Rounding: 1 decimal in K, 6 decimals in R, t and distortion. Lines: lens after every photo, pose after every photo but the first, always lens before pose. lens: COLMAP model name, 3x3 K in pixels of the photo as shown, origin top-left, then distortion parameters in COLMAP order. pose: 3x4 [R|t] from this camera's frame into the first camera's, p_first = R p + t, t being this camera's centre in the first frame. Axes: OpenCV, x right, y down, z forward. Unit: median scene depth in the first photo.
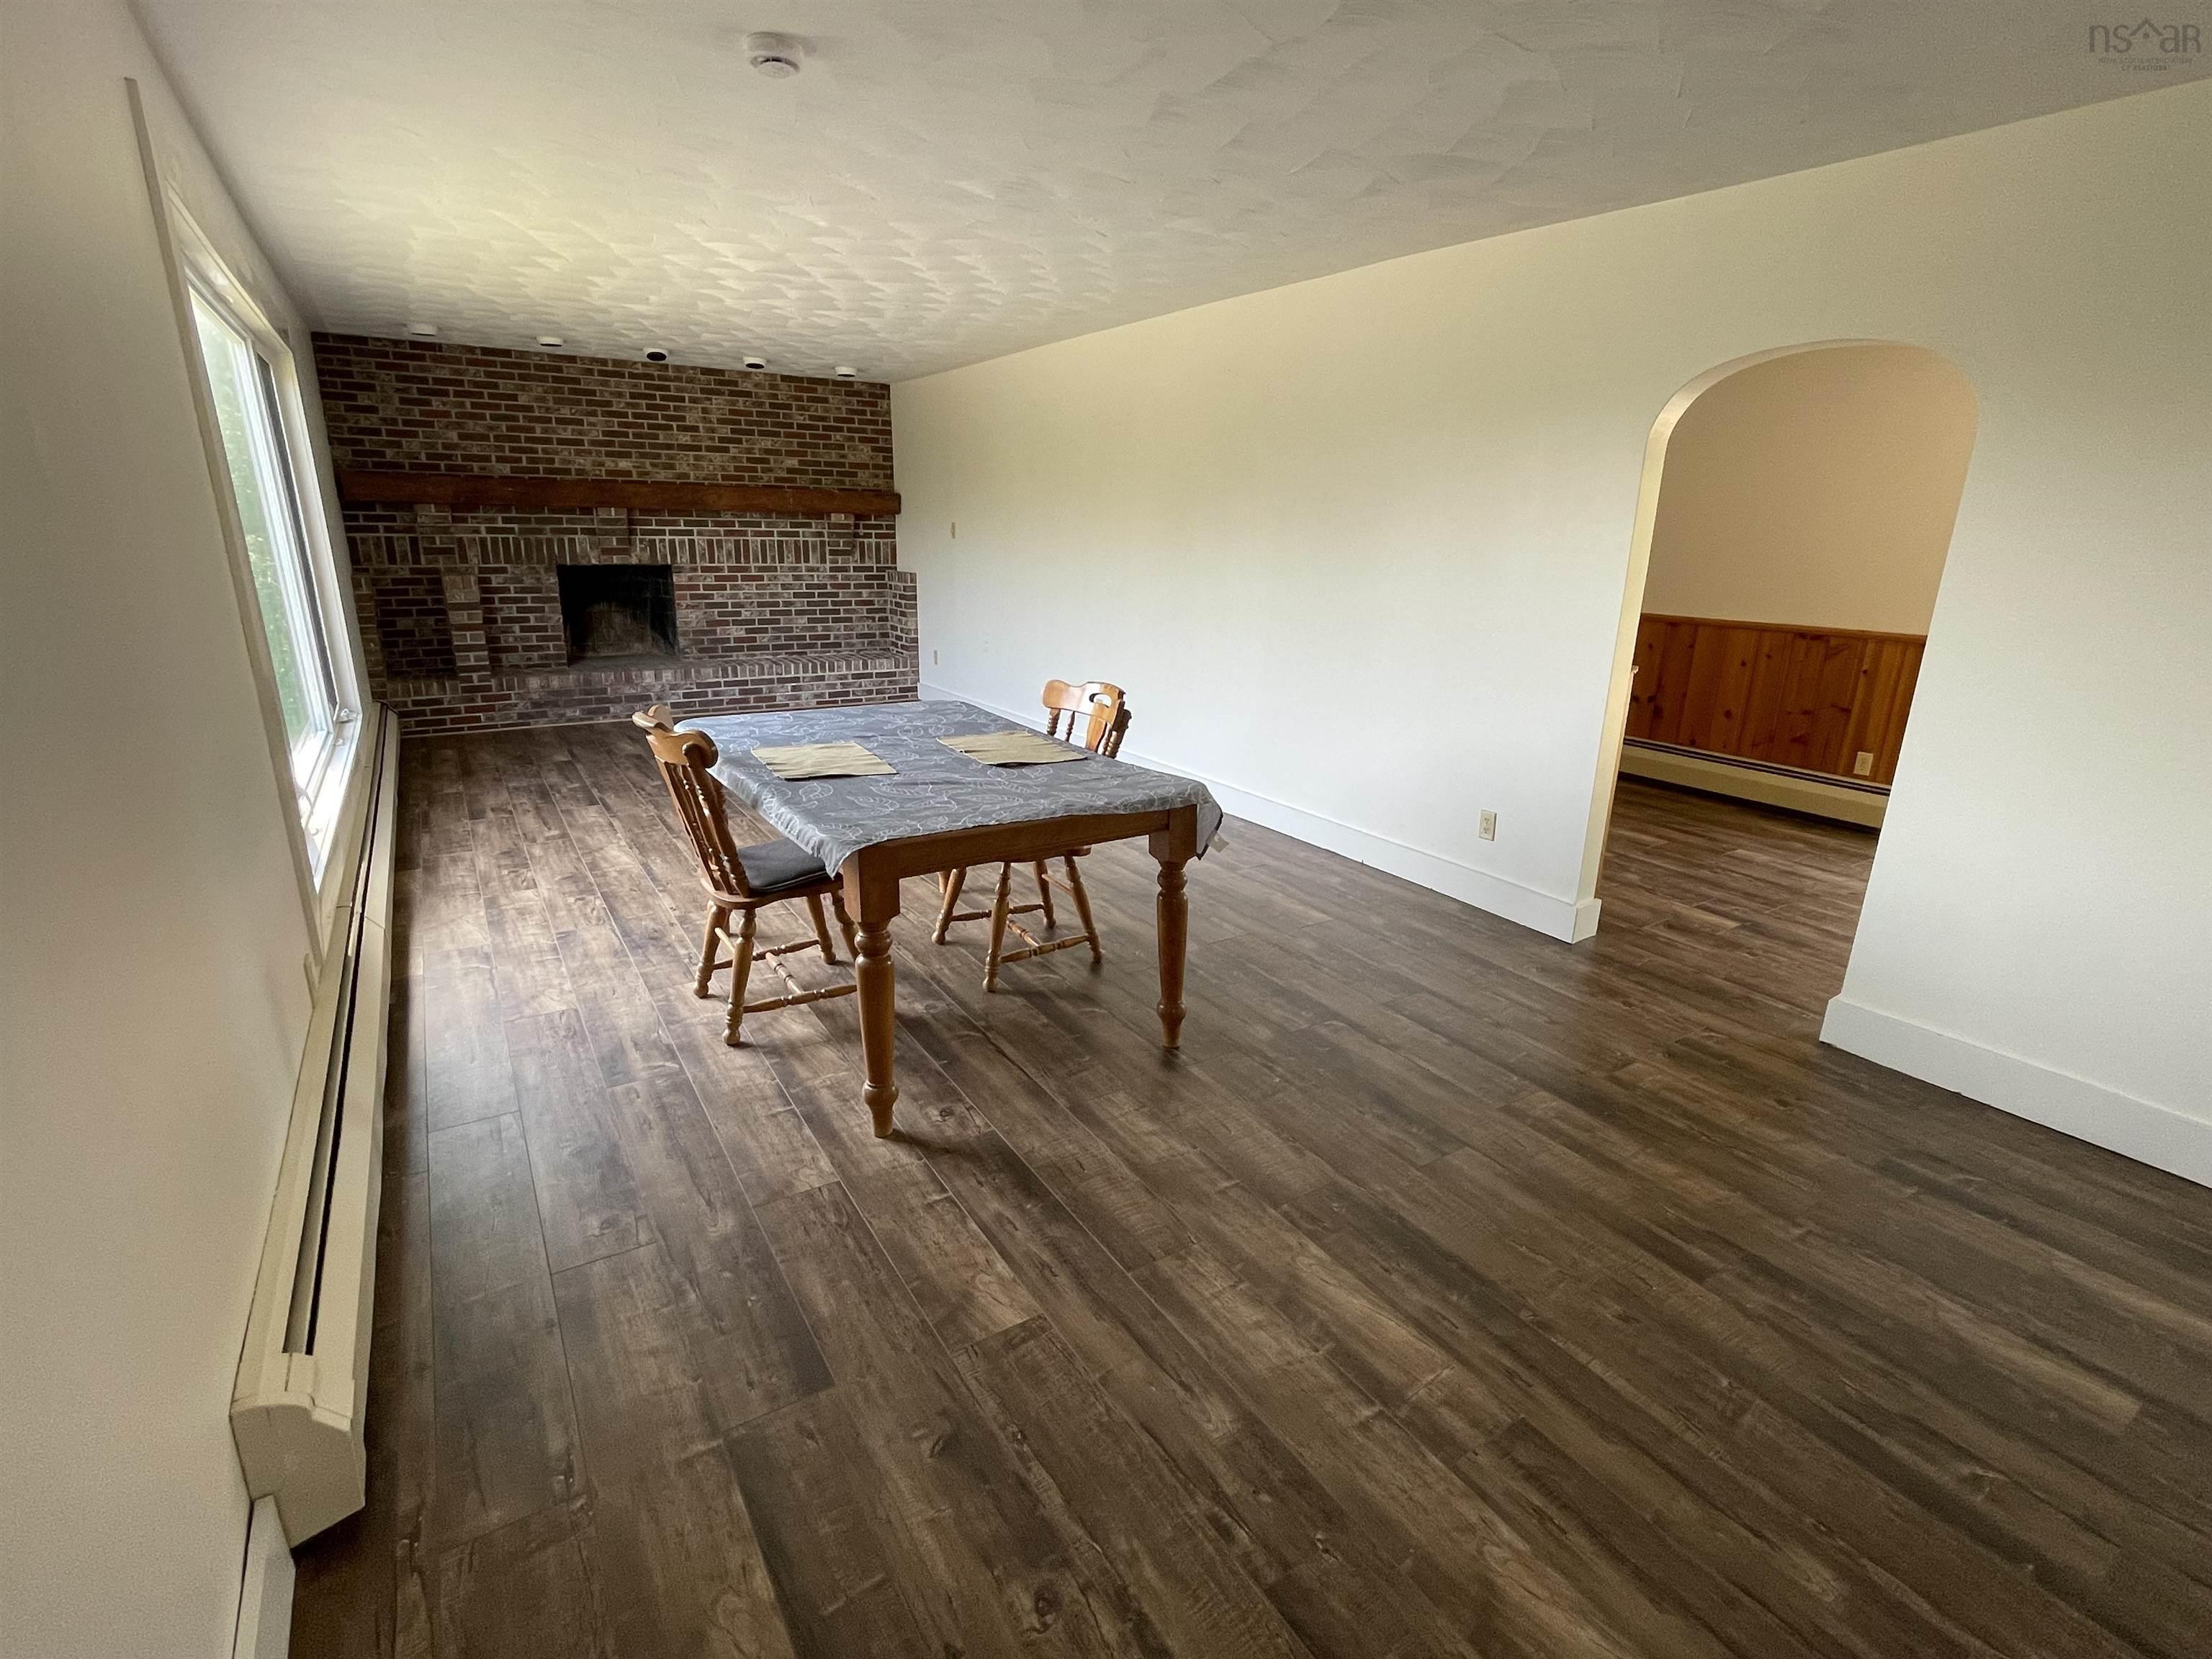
lens RADIAL K [[1031.0, 0, 1110.0], [0, 1031.0, 832.8], [0, 0, 1]] dist [-0.022218, -0.000325]
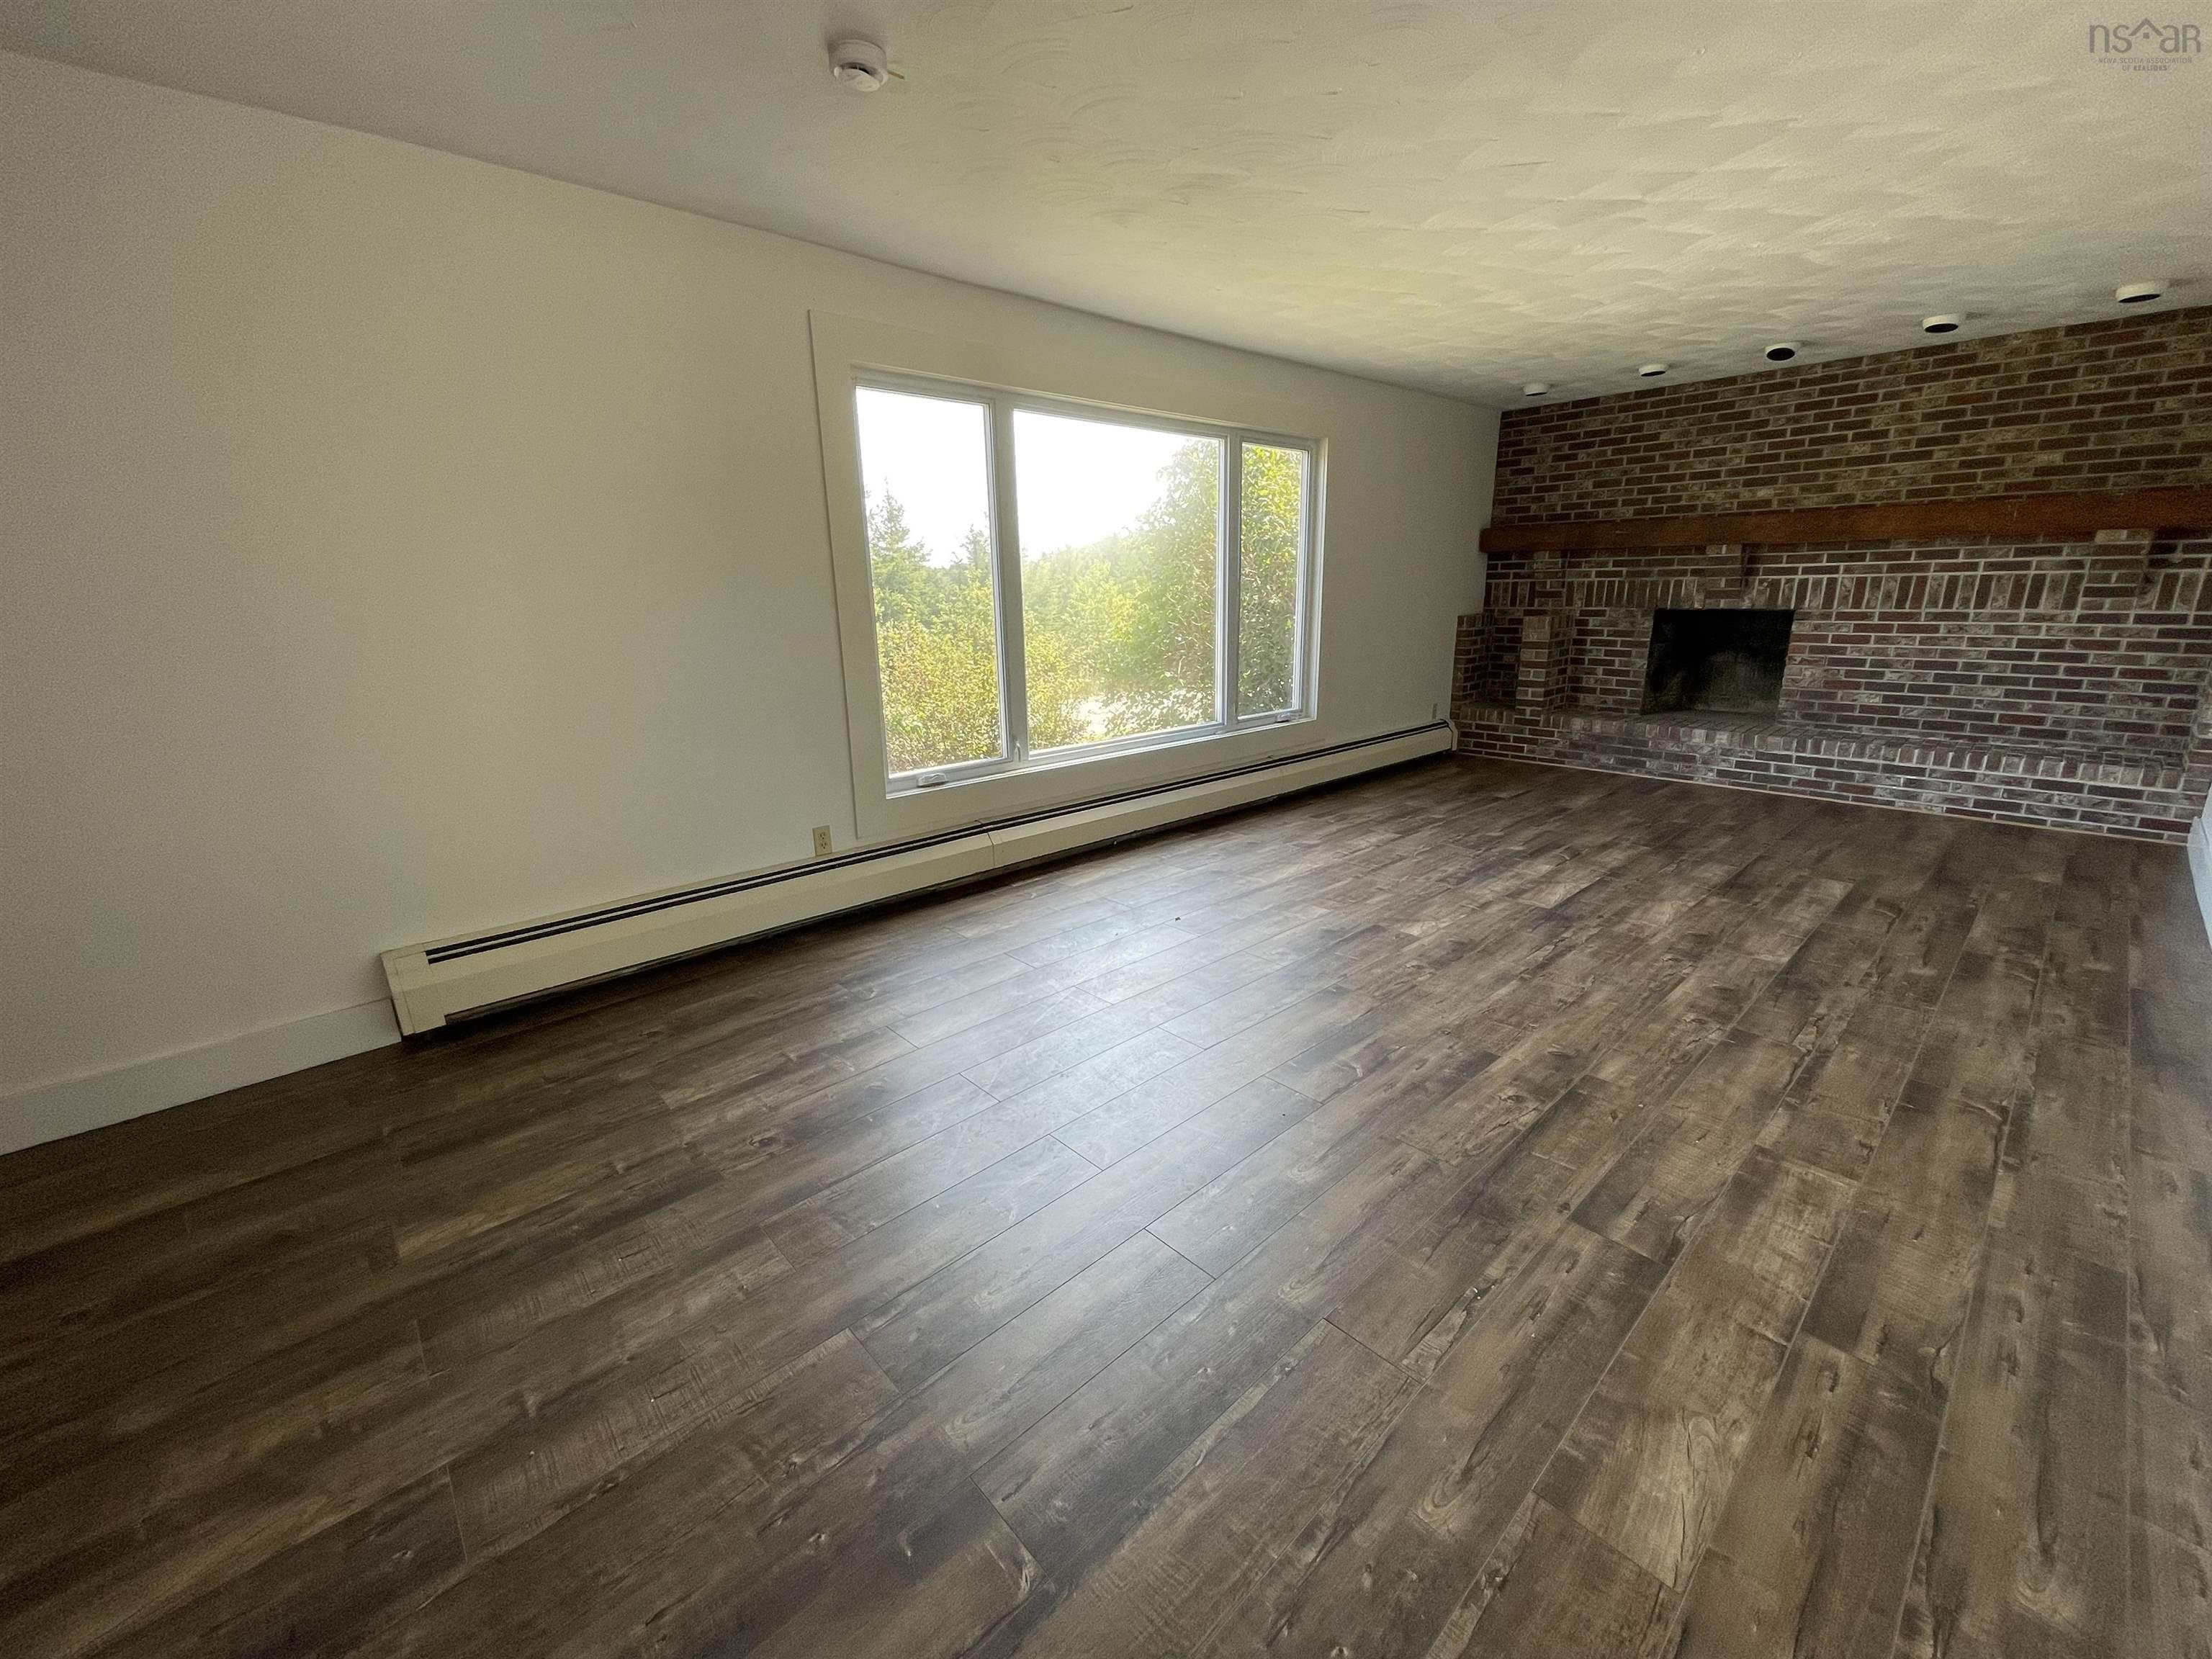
lens RADIAL K [[893.7, 0, 1103.0], [0, 893.7, 829.9], [0, 0, 1]] dist [-0.004590, 0.002630]
pose [[0.158944, 0.234124, -0.959126, 0.222242], [-0.259555, 0.947212, 0.188203, -0.087033], [0.952559, 0.219032, 0.211321, 0.369271]]
